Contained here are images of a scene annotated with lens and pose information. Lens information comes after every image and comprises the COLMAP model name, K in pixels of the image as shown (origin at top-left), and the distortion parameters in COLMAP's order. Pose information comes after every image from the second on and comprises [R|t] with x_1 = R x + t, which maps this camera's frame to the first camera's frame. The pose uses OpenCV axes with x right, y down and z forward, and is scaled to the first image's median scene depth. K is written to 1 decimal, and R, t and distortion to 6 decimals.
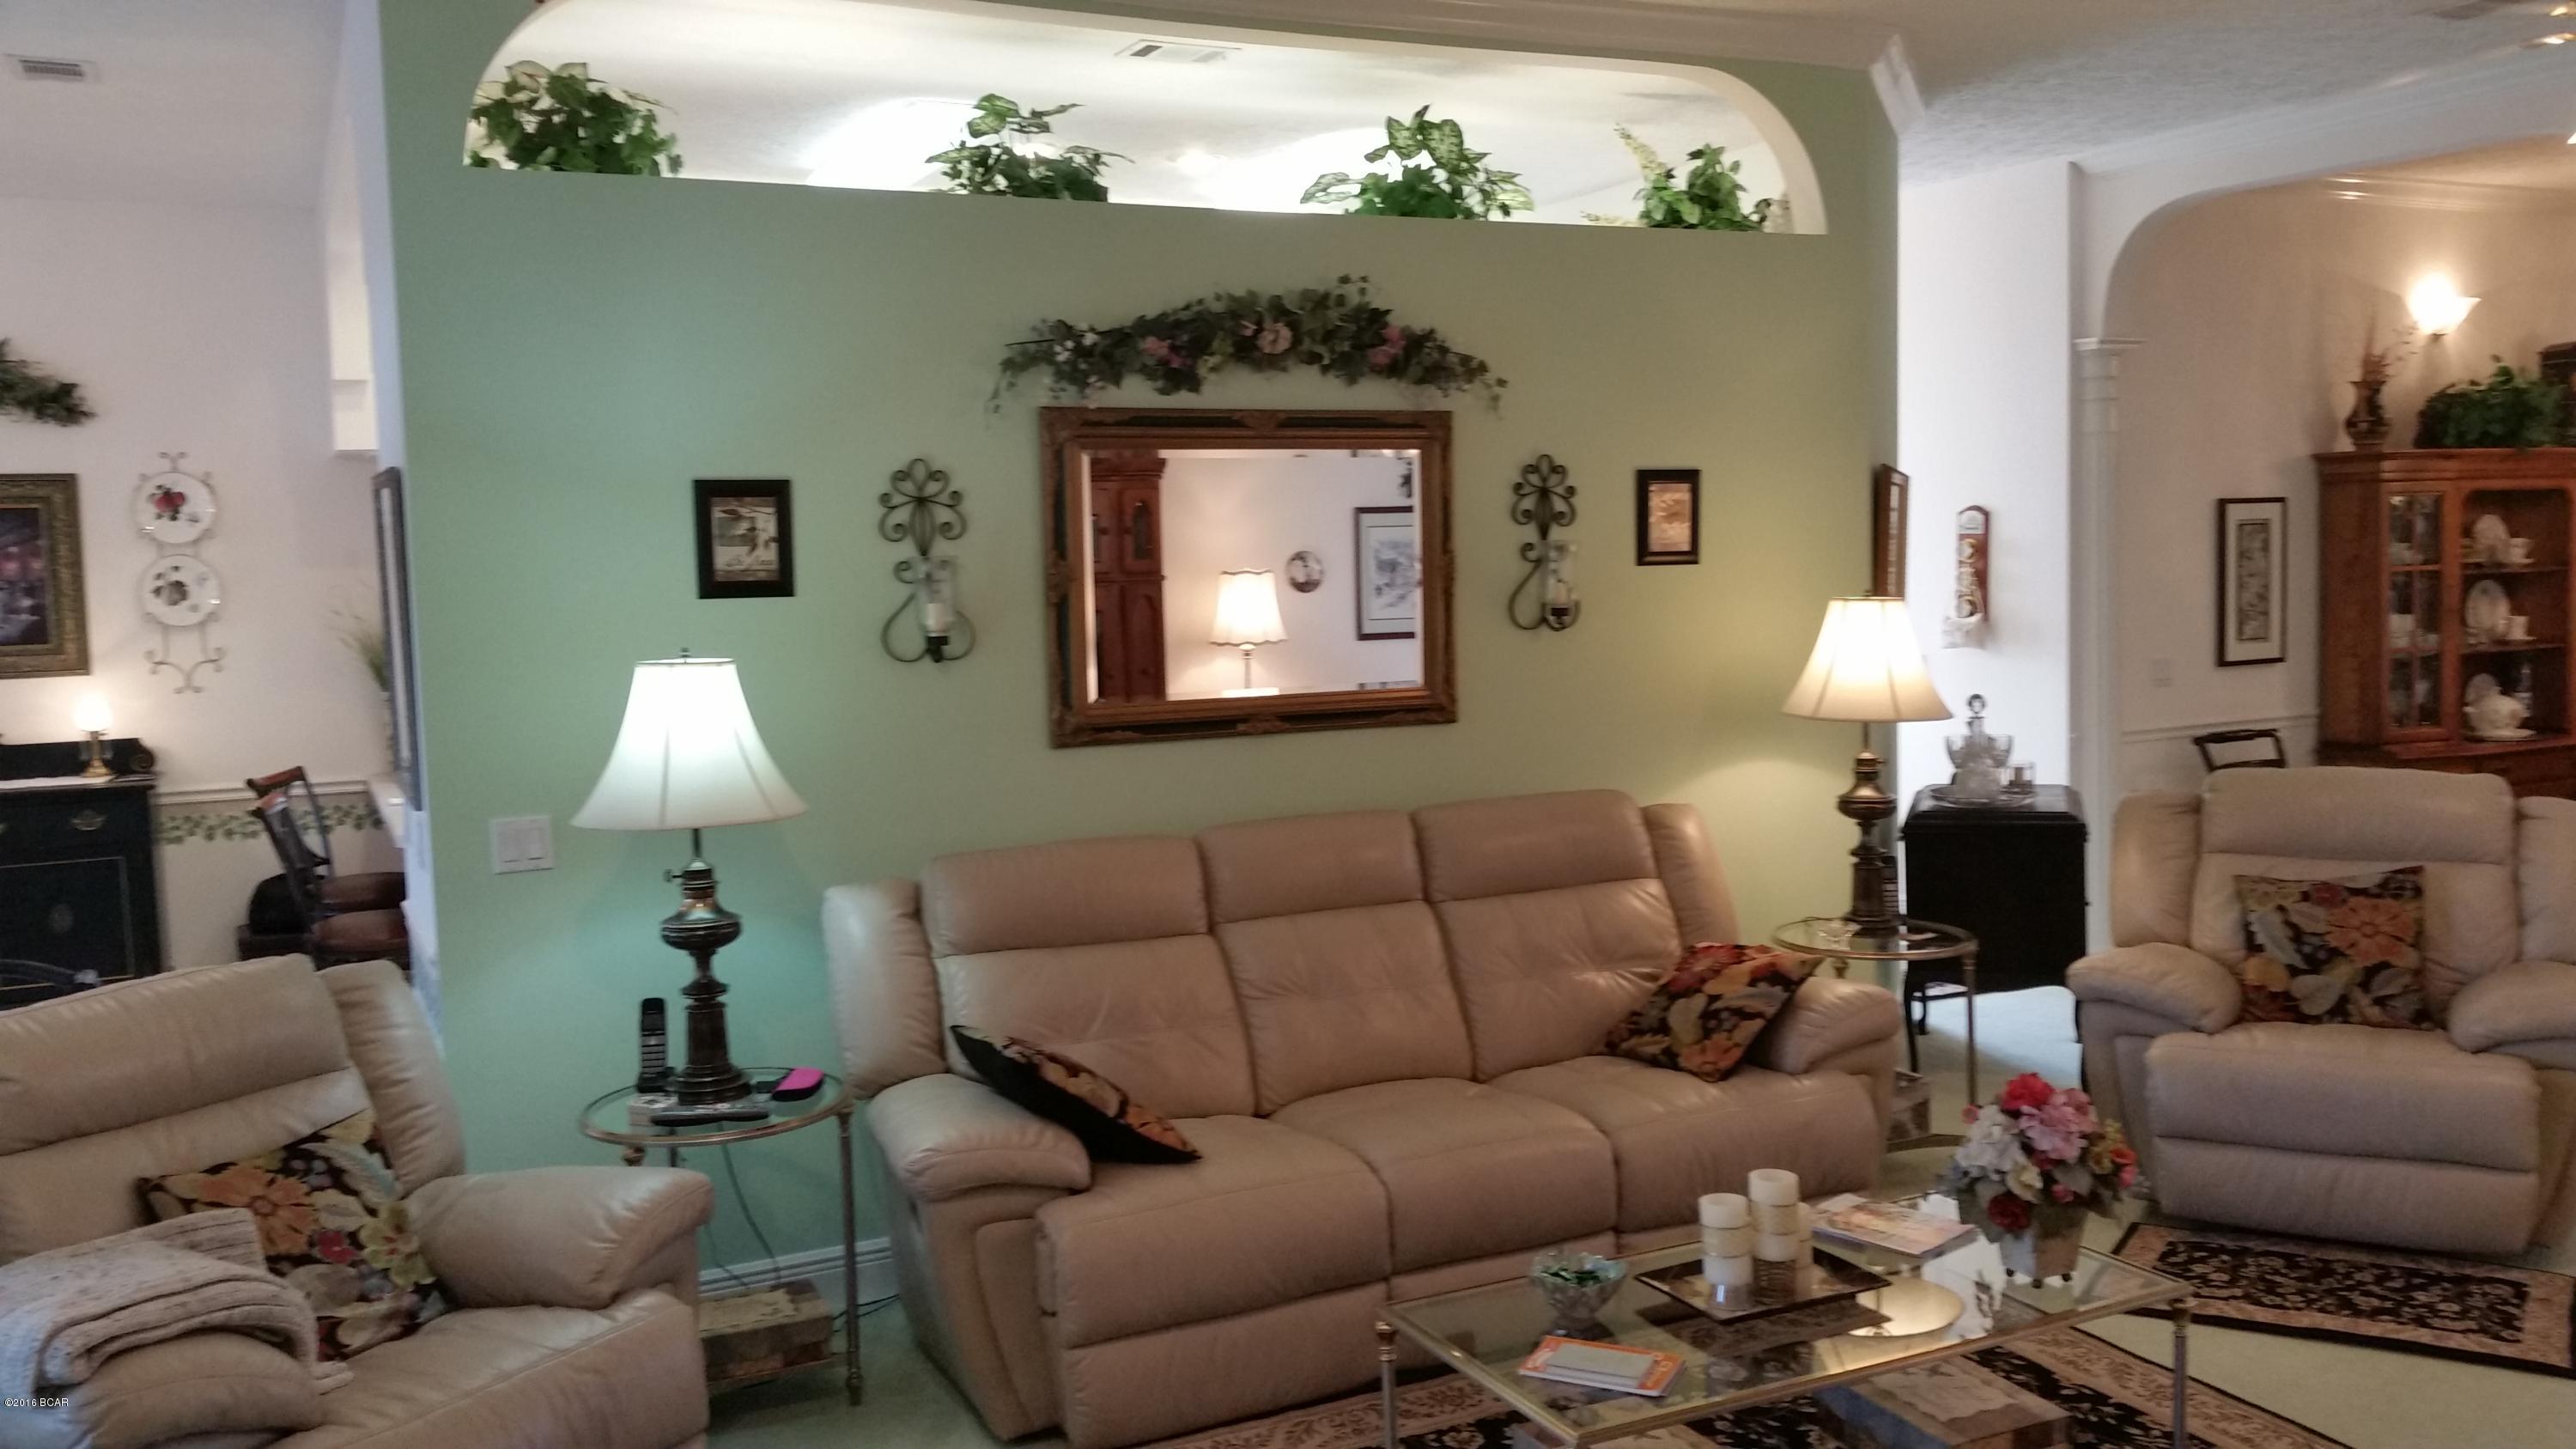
lens RADIAL K [[2165.2, 0, 1306.5], [0, 2165.2, 700.0], [0, 0, 1]] dist [0.163535, -0.381970]
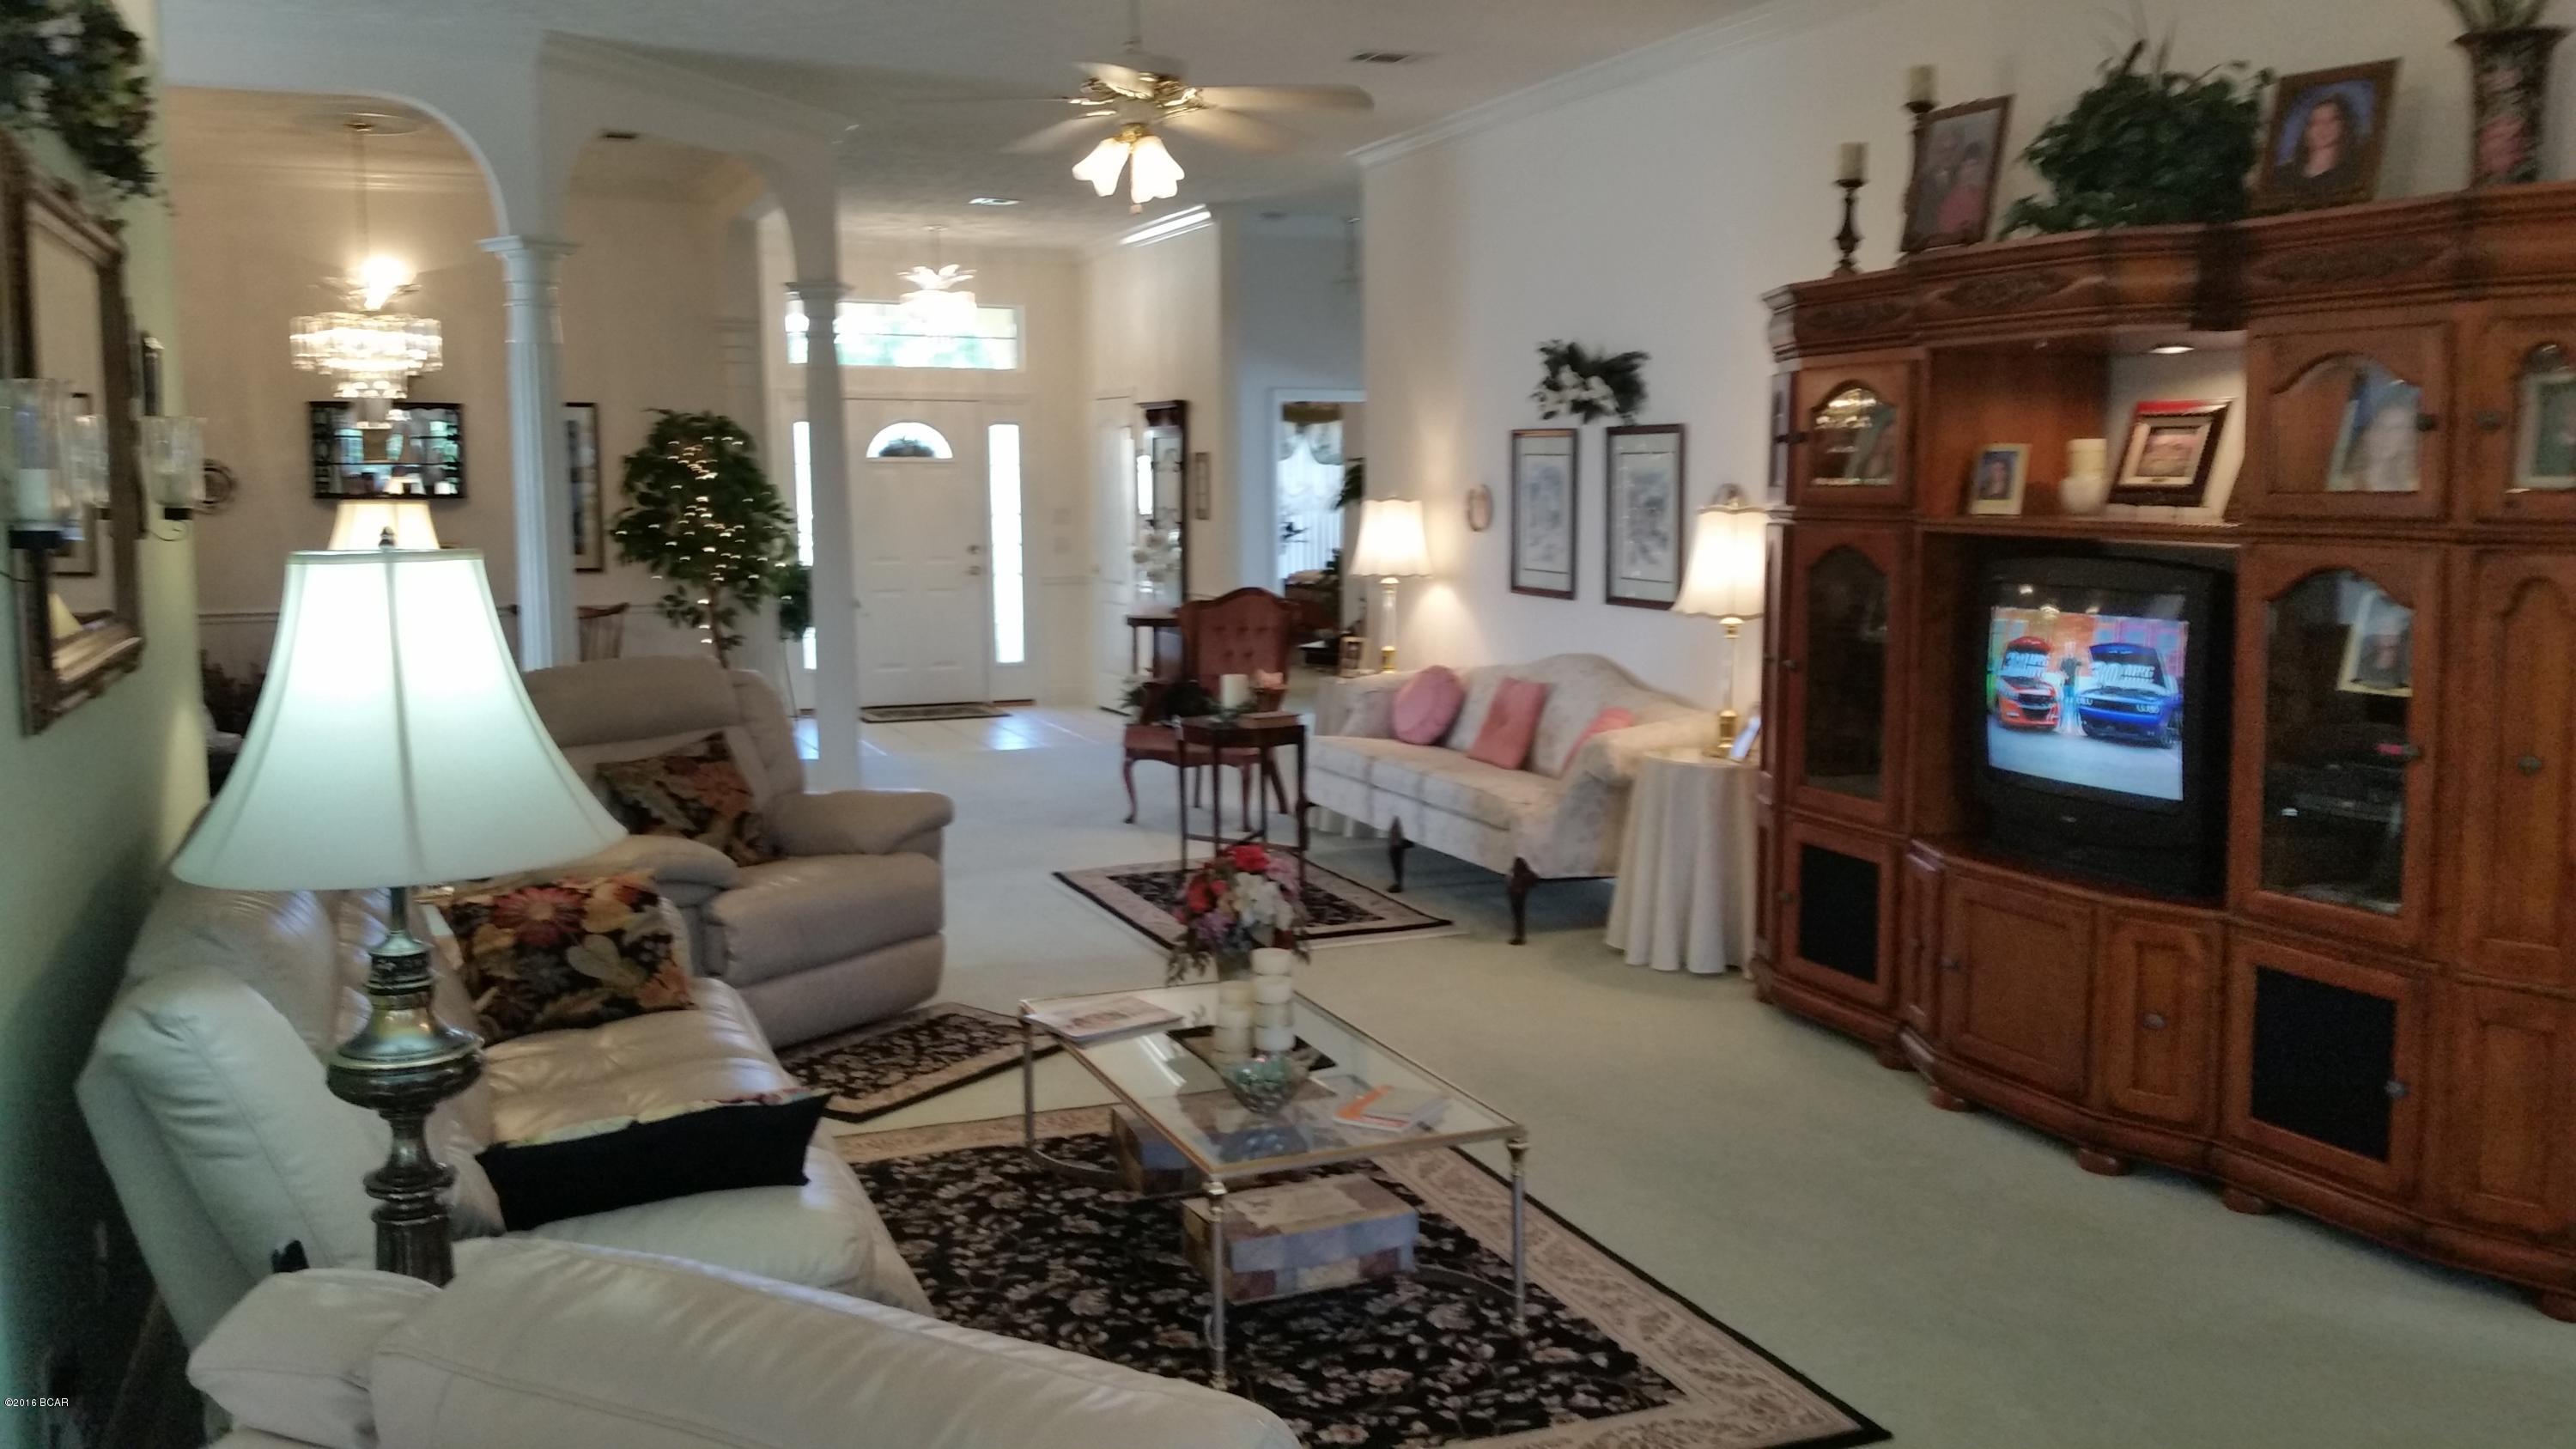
lens RADIAL K [[2165.2, 0, 1306.5], [0, 2165.2, 700.0], [0, 0, 1]] dist [0.163535, -0.381970]
pose [[0.076461, -0.082706, 0.993636, -0.731987], [0.077789, 0.994011, 0.076751, -0.009112], [-0.994033, 0.071426, 0.082437, 0.663639]]
